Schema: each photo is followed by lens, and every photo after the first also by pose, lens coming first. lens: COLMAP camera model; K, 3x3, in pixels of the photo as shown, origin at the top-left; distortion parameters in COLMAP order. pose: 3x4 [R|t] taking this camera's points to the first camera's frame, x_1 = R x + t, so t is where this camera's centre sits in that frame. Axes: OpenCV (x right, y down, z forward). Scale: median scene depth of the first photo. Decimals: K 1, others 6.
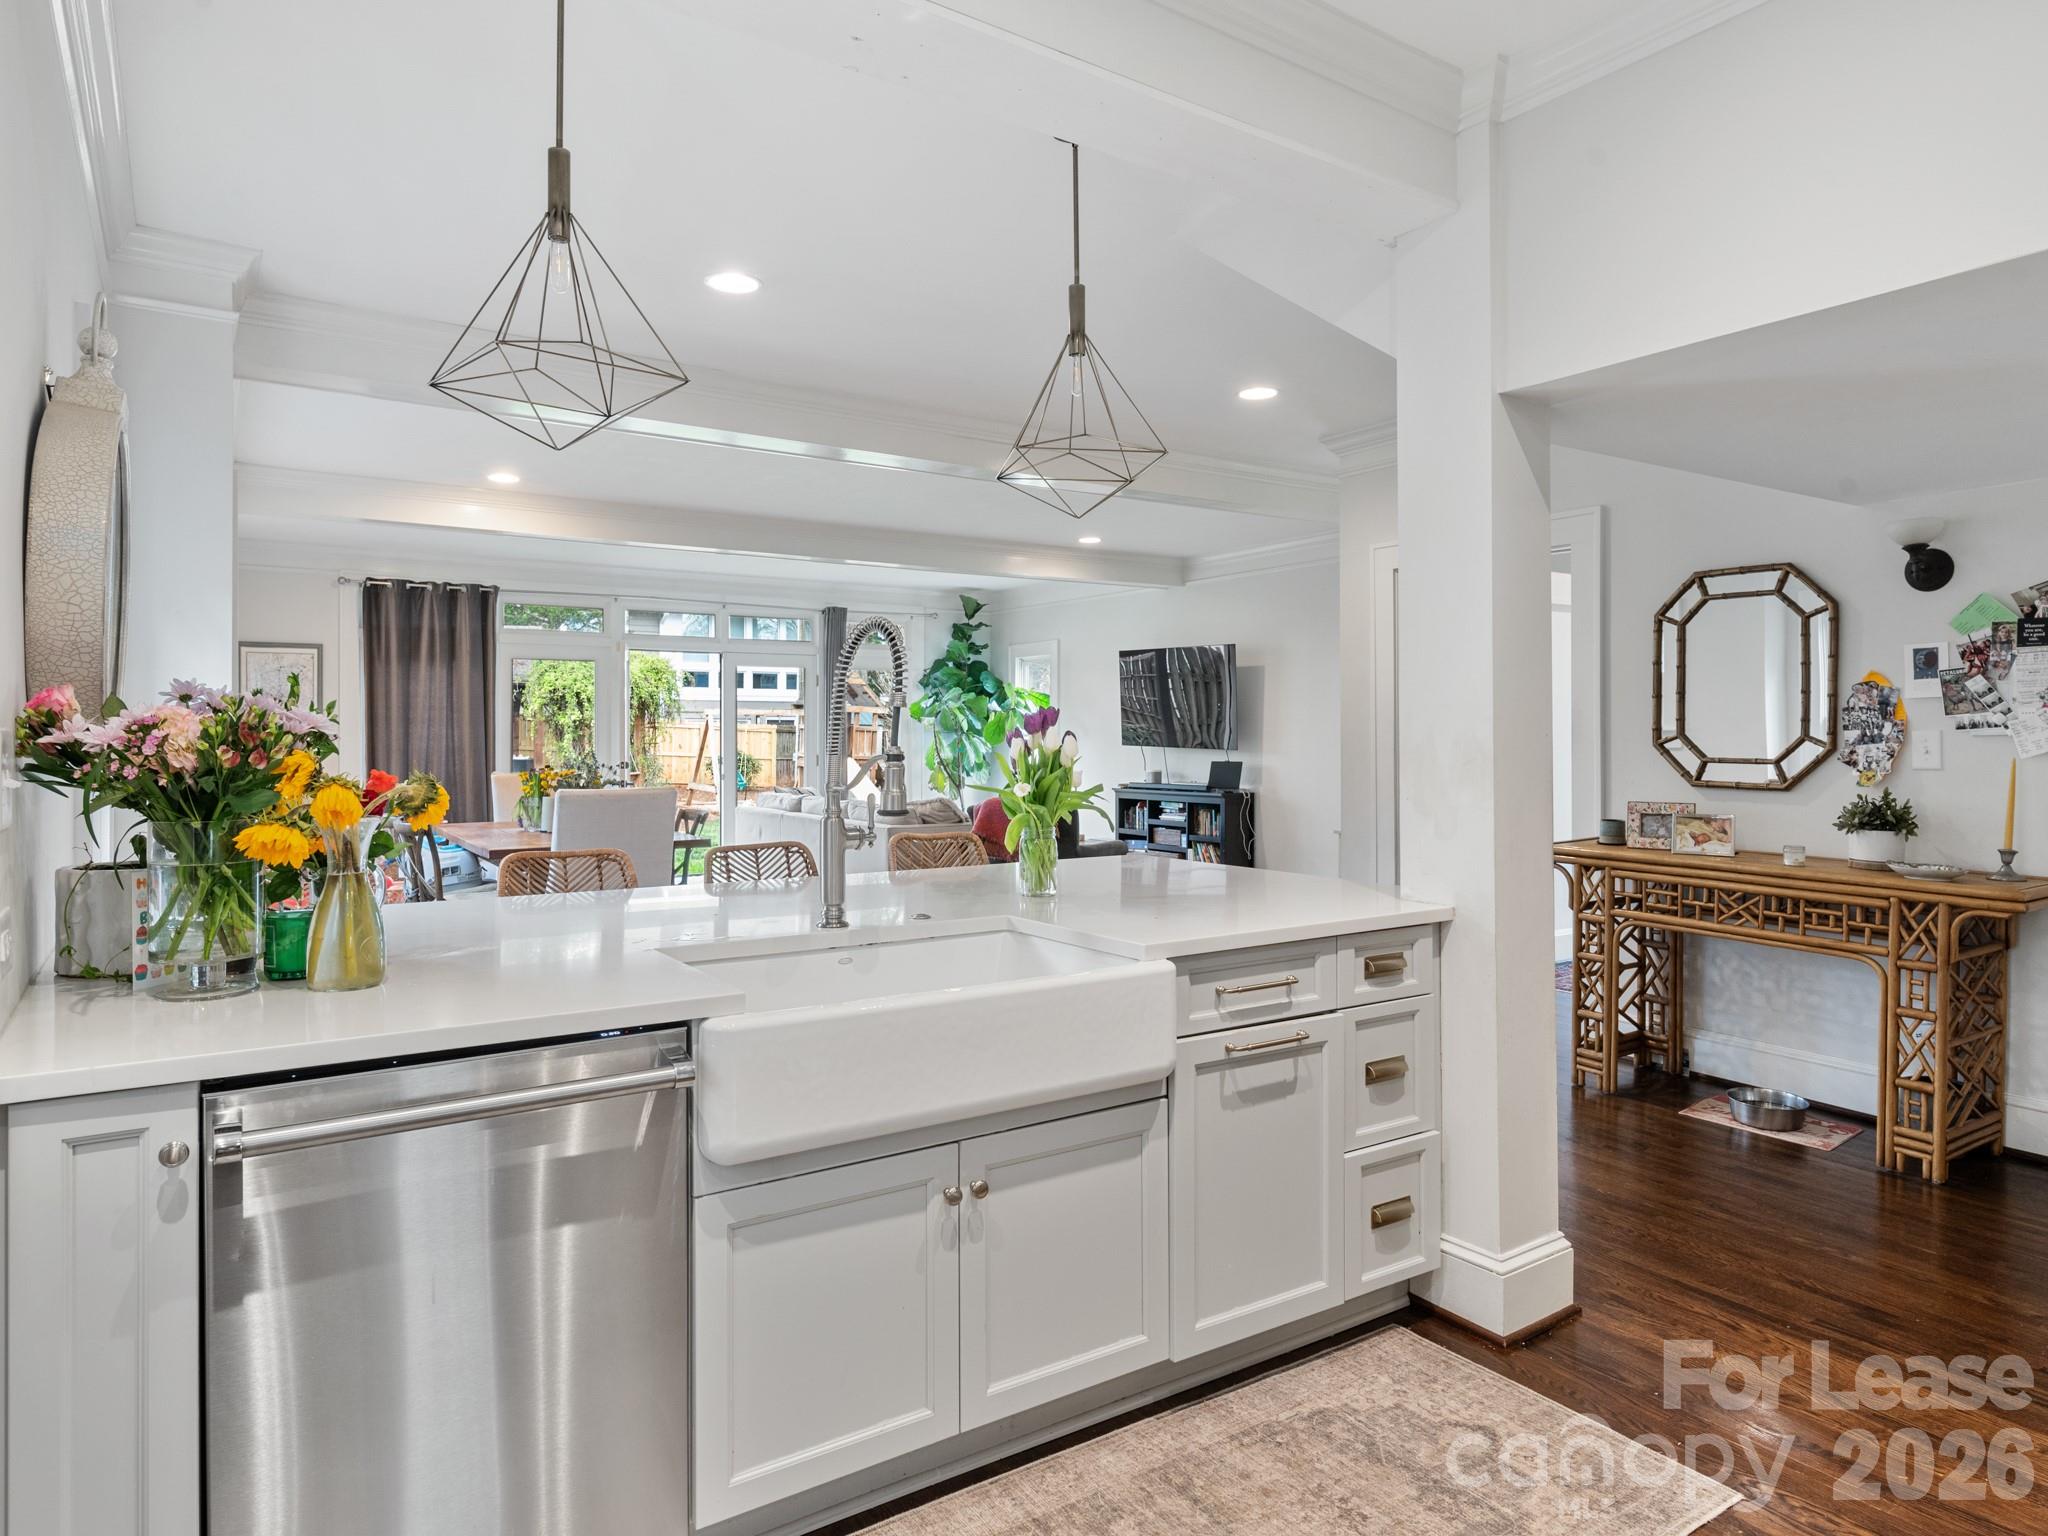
lens RADIAL K [[1250.8, 0, 1021.8], [0, 1250.8, 762.1], [0, 0, 1]] dist [0.002274, 0.000821]
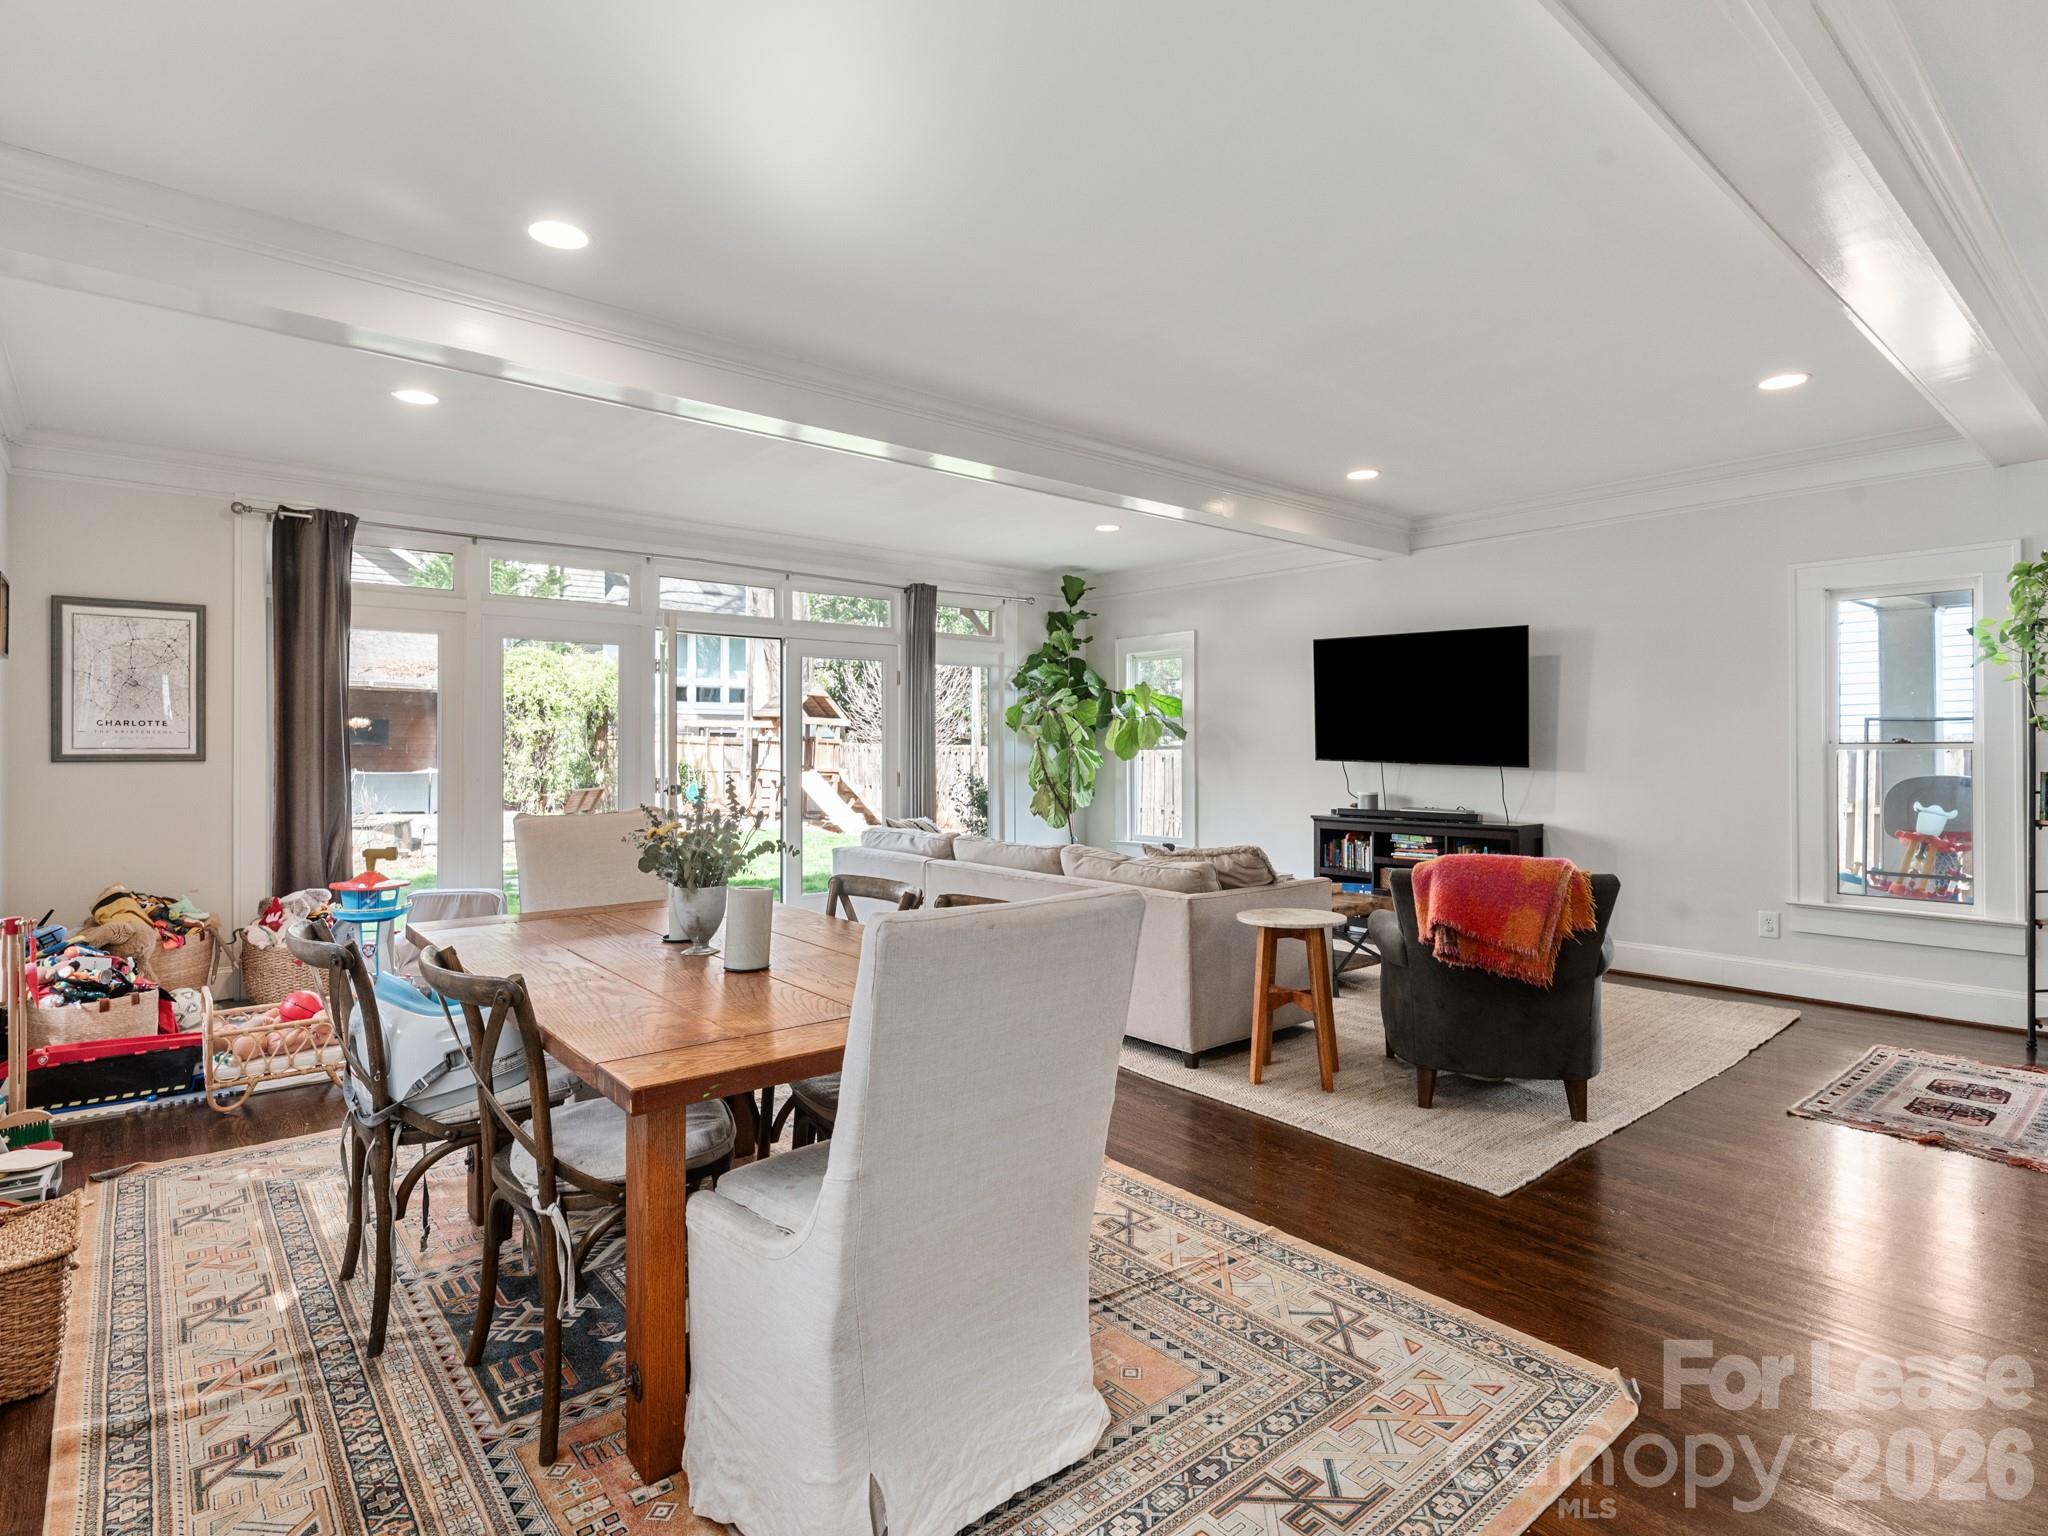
lens RADIAL K [[1063.7, 0, 1030.2], [0, 1063.7, 763.5], [0, 0, 1]] dist [-0.006529, -0.001195]
pose [[0.992488, -0.000602, 0.122343, -0.158935], [0.001398, 0.999978, -0.006418, -0.006373], [-0.122337, 0.006541, 0.992467, 0.318664]]
